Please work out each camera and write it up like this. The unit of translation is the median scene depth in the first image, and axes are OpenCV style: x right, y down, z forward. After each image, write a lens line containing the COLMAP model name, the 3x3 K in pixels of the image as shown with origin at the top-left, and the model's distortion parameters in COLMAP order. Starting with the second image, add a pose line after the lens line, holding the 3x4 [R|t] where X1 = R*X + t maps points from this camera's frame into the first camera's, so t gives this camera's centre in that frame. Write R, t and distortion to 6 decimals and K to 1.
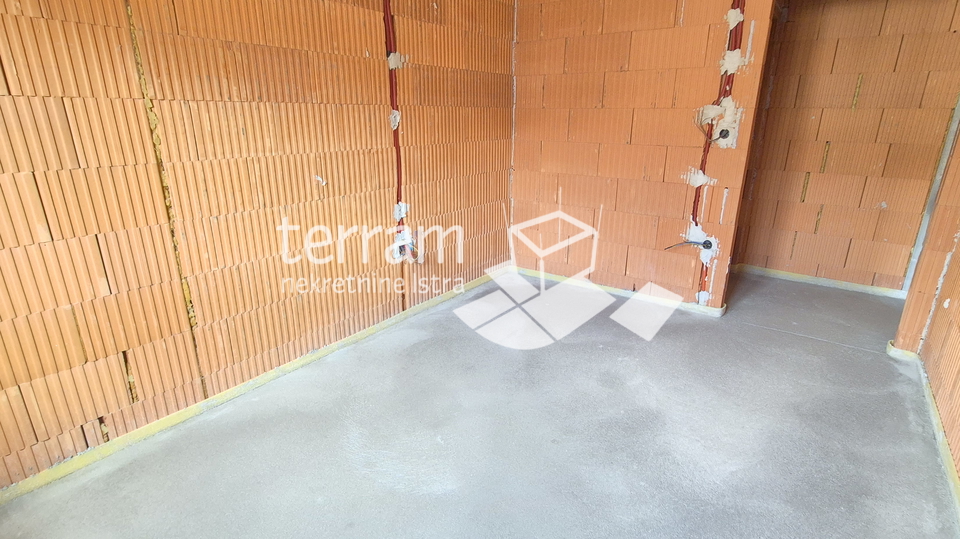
lens RADIAL K [[473.6, 0, 485.3], [0, 473.6, 266.0], [0, 0, 1]] dist [0.000733, 0.000024]
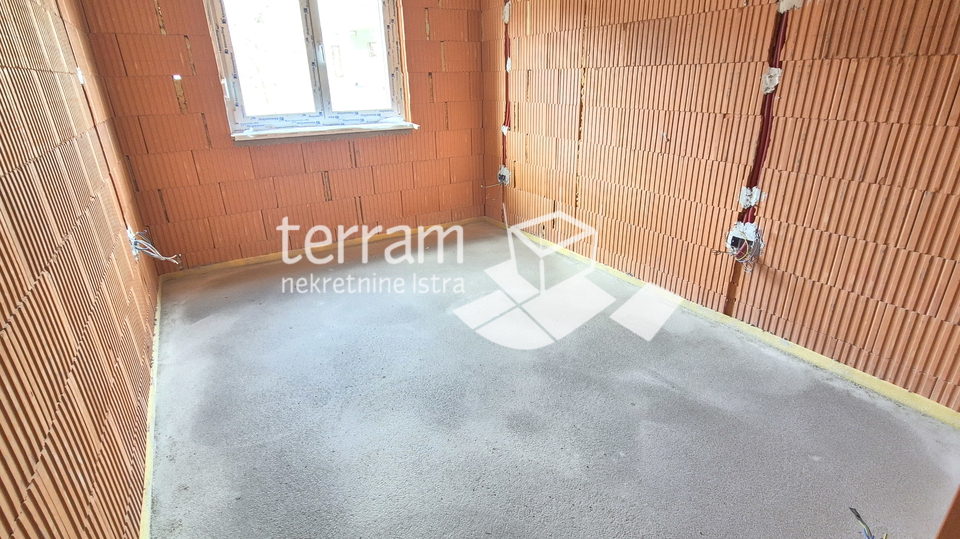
lens RADIAL K [[473.6, 0, 485.3], [0, 473.6, 266.0], [0, 0, 1]] dist [0.000733, 0.000024]
pose [[-0.369794, 0.351990, -0.859858, 0.776255], [-0.265168, 0.846986, 0.460761, -0.290314], [0.890471, 0.398393, -0.219874, 0.892178]]
